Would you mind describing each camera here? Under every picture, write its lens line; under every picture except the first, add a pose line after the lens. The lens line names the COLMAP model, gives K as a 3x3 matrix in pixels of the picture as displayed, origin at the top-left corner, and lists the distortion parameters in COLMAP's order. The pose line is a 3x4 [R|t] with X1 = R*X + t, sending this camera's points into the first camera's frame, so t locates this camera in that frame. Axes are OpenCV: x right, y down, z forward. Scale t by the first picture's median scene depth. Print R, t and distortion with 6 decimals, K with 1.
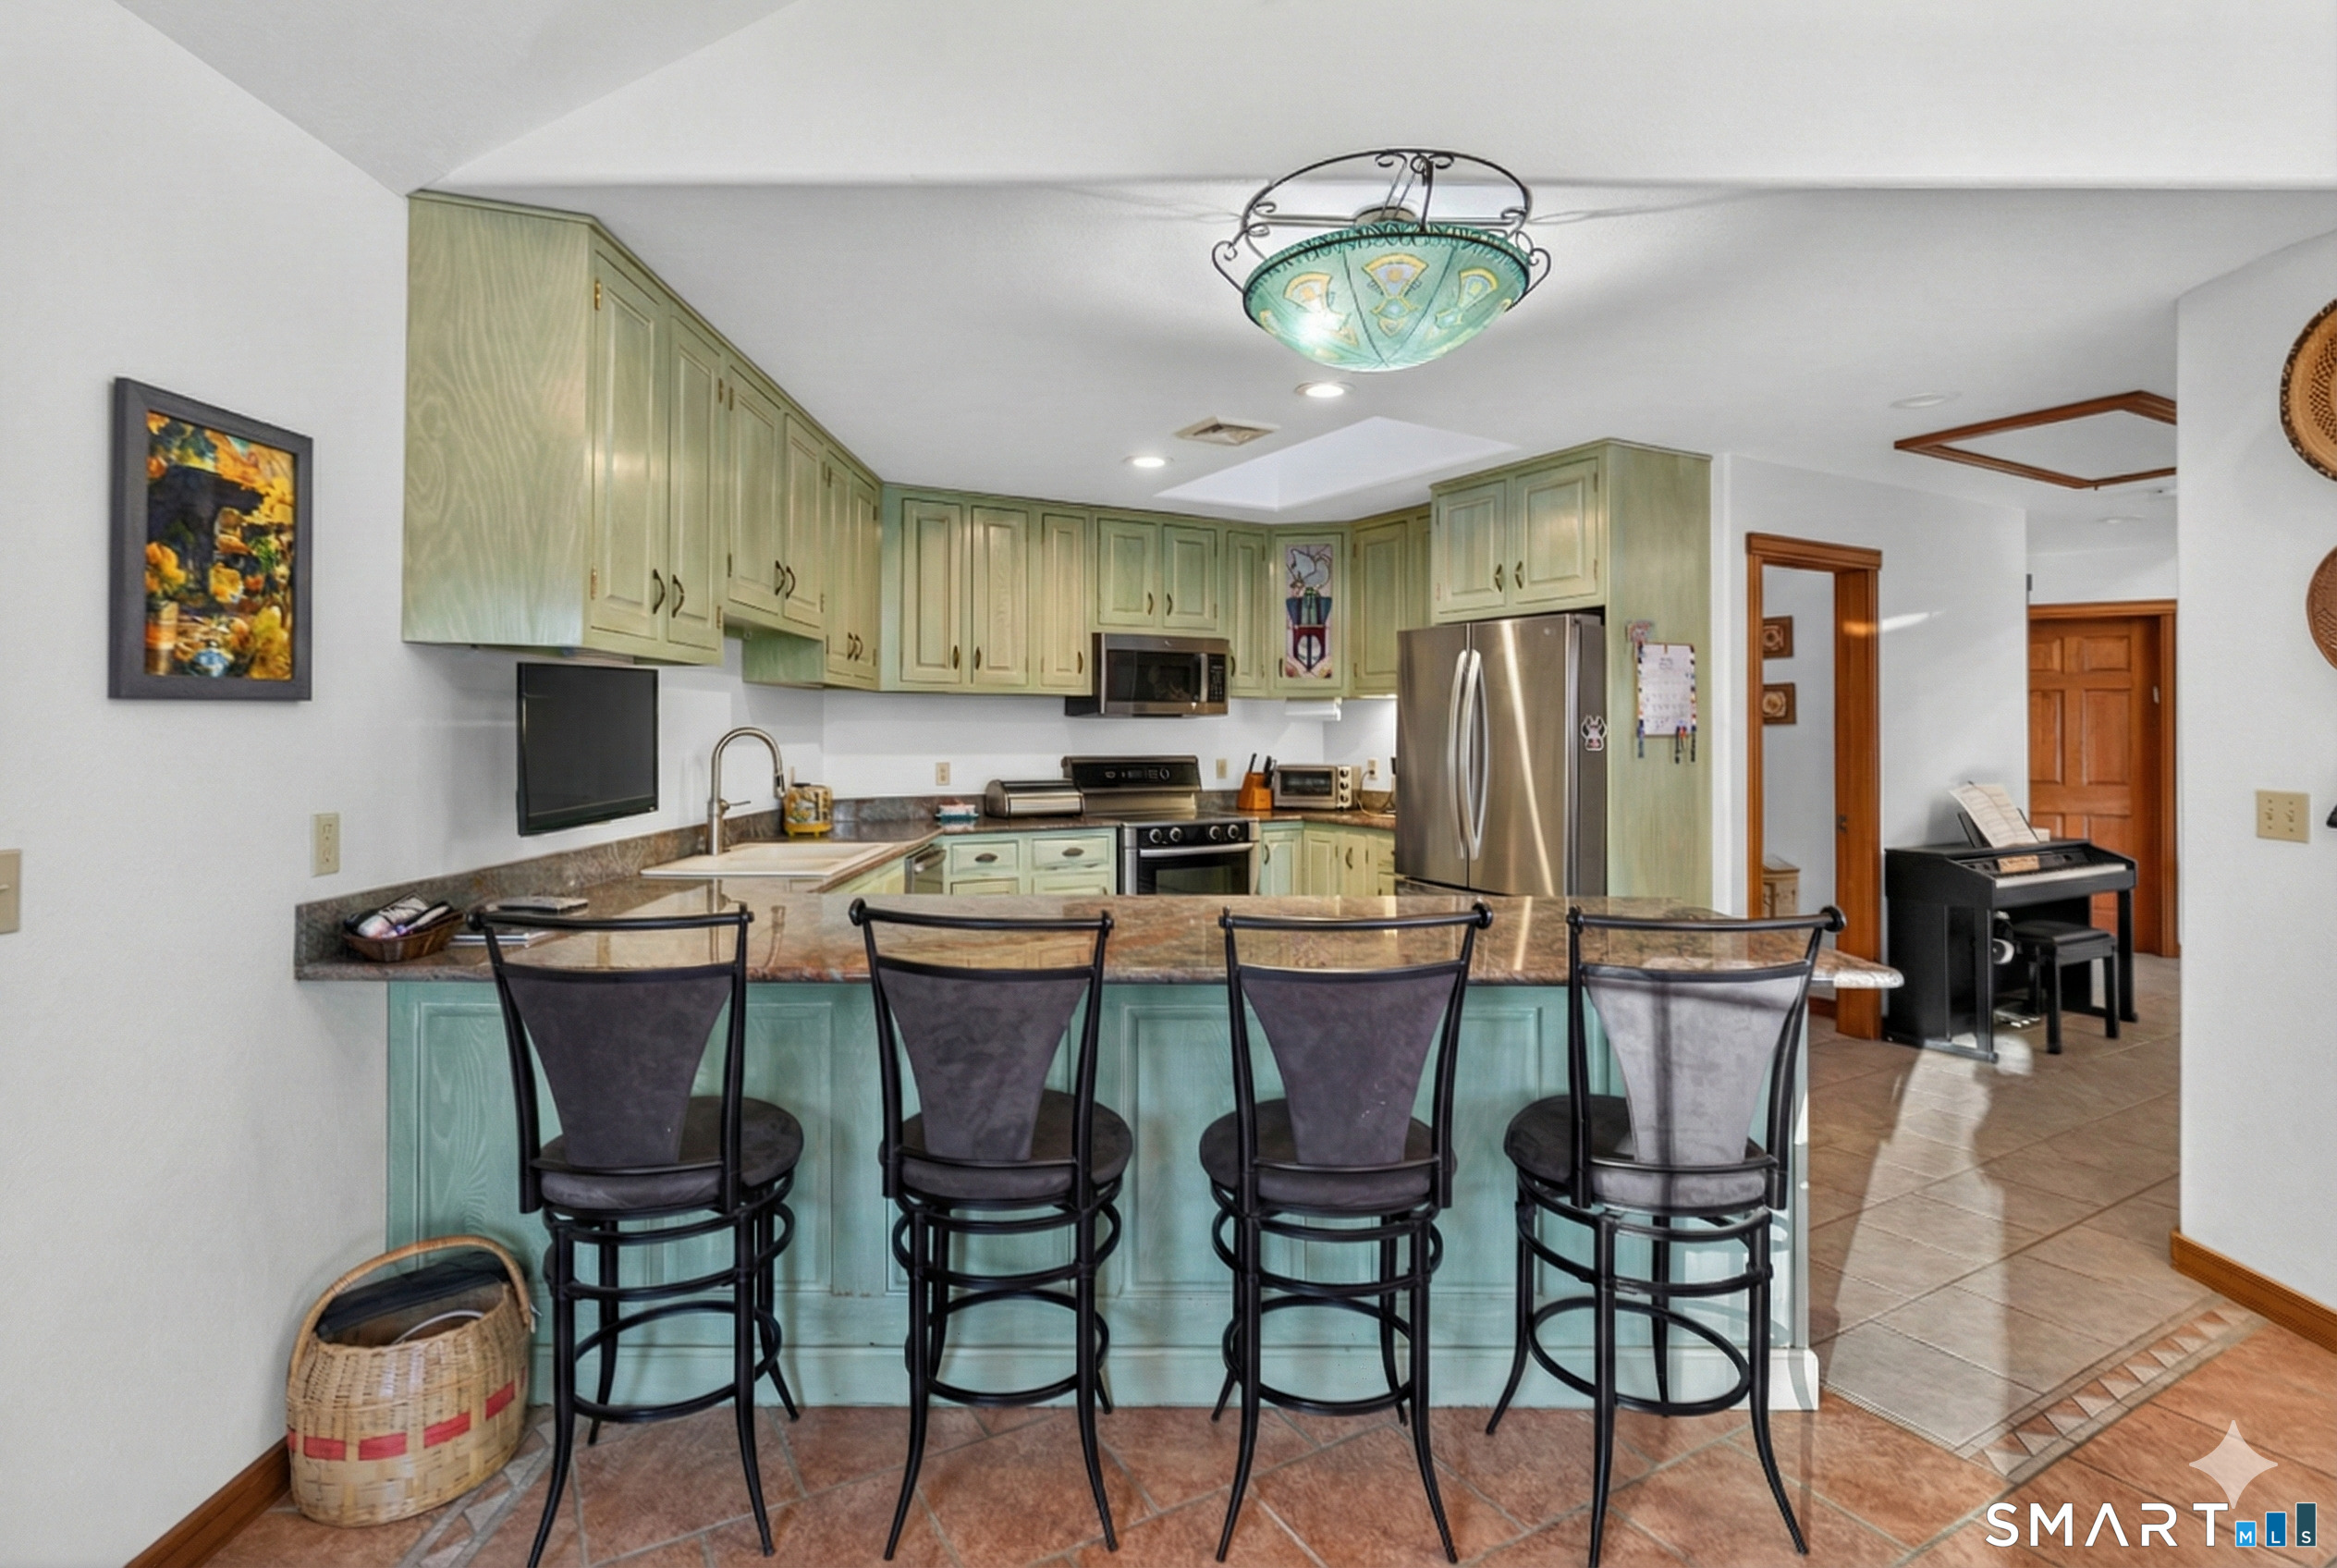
lens RADIAL K [[1145.6, 0, 1150.1], [0, 1145.6, 713.2], [0, 0, 1]] dist [-0.001927, 0.000501]
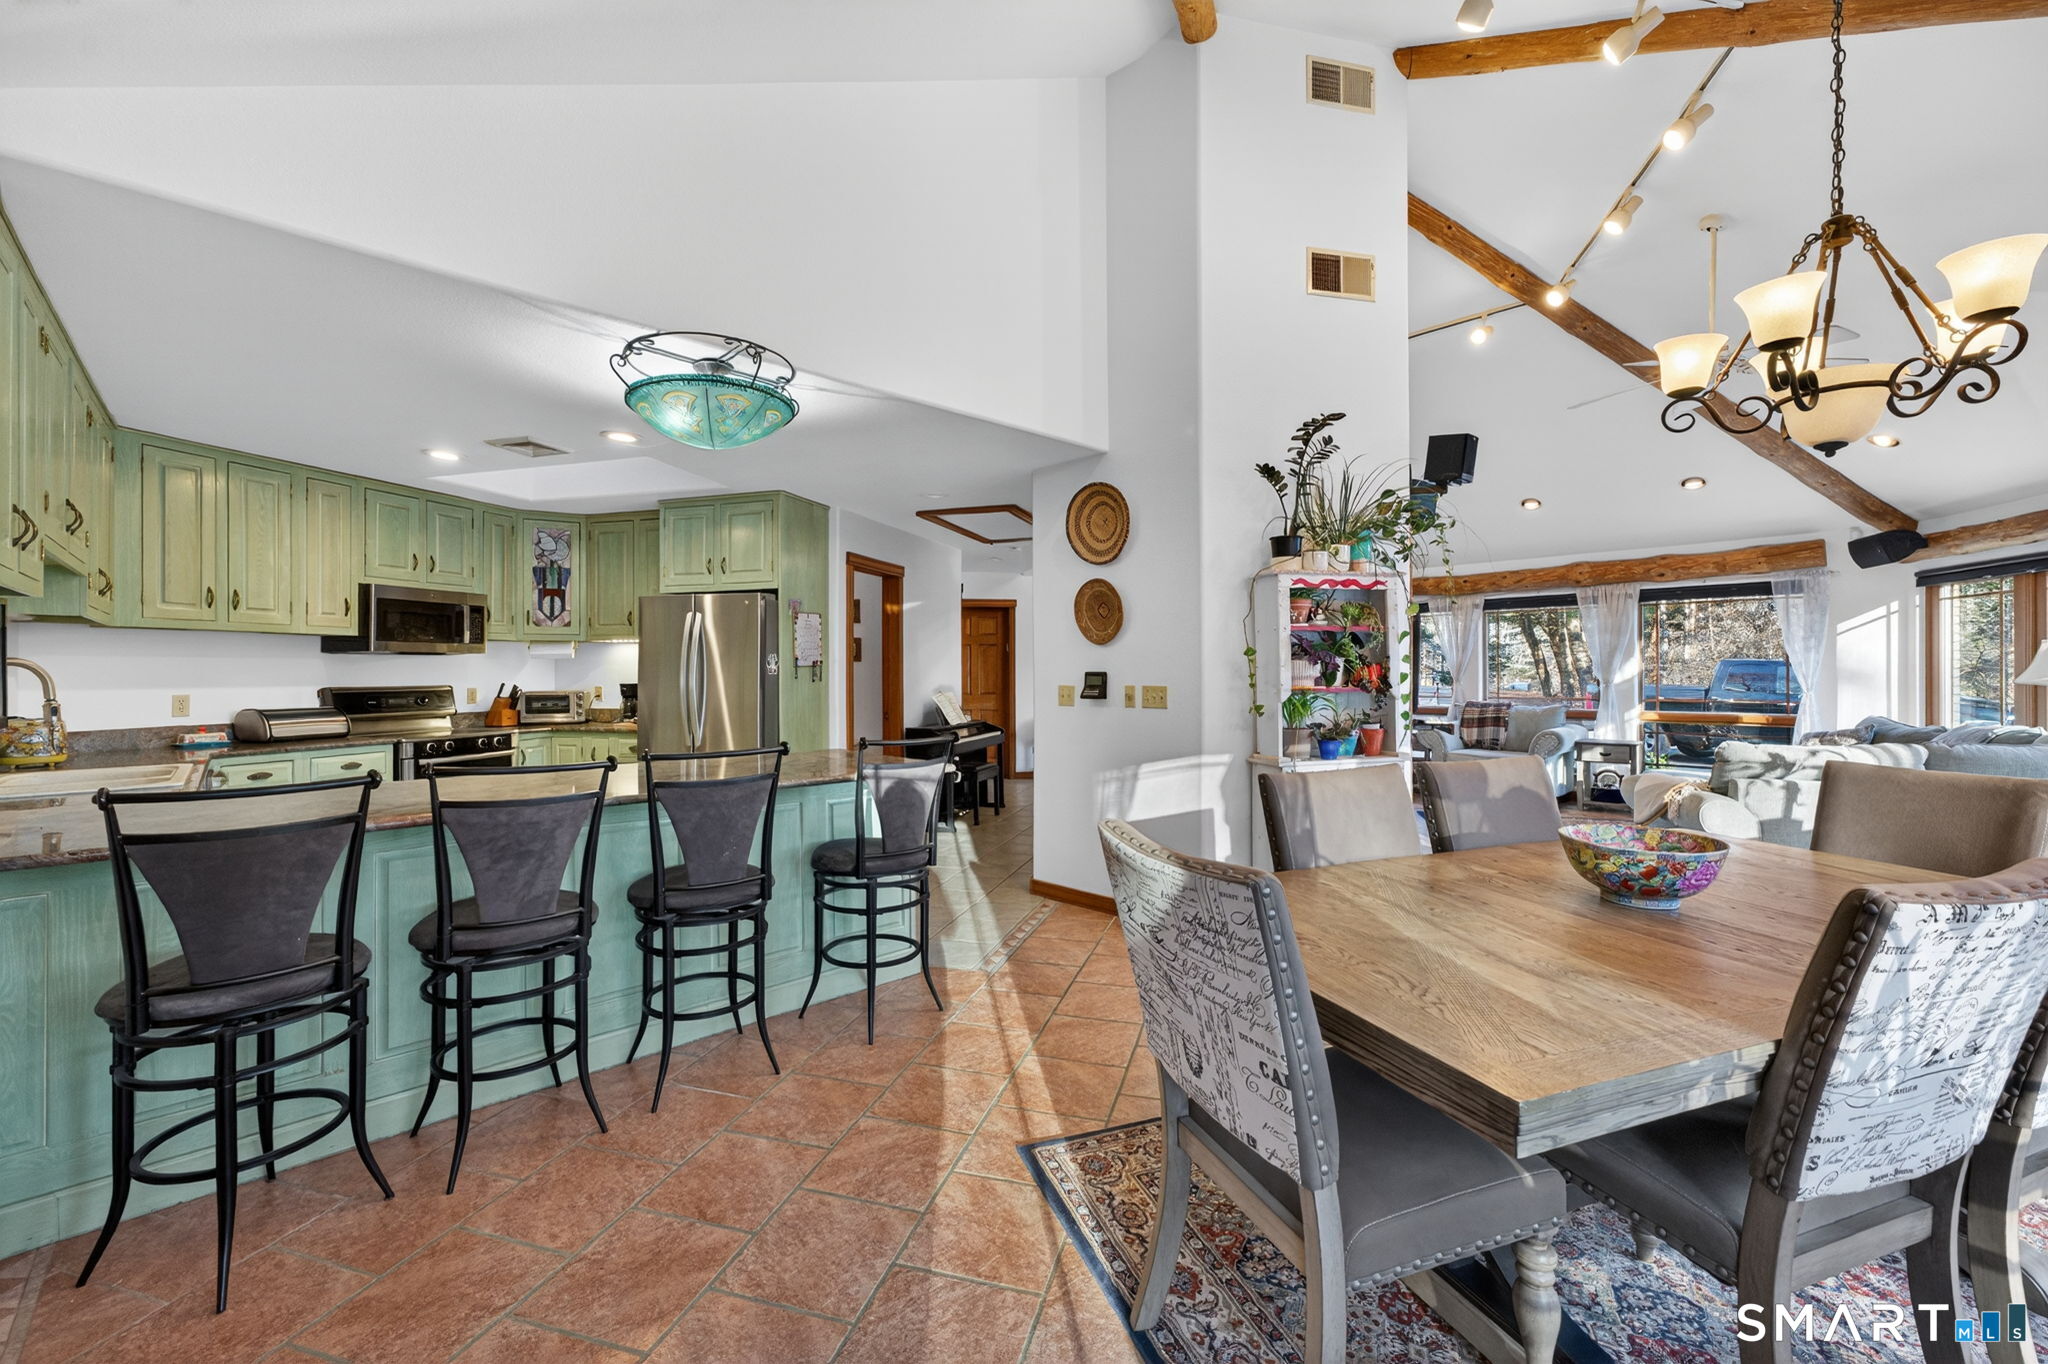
lens RADIAL K [[837.4, 0, 1025.3], [0, 837.4, 667.8], [0, 0, 1]] dist [0.013407, 0.000933]
pose [[0.726451, -0.004077, 0.687207, -0.153509], [-0.003182, 0.999952, 0.009296, 0.007839], [-0.687211, -0.008940, 0.726403, -0.119654]]
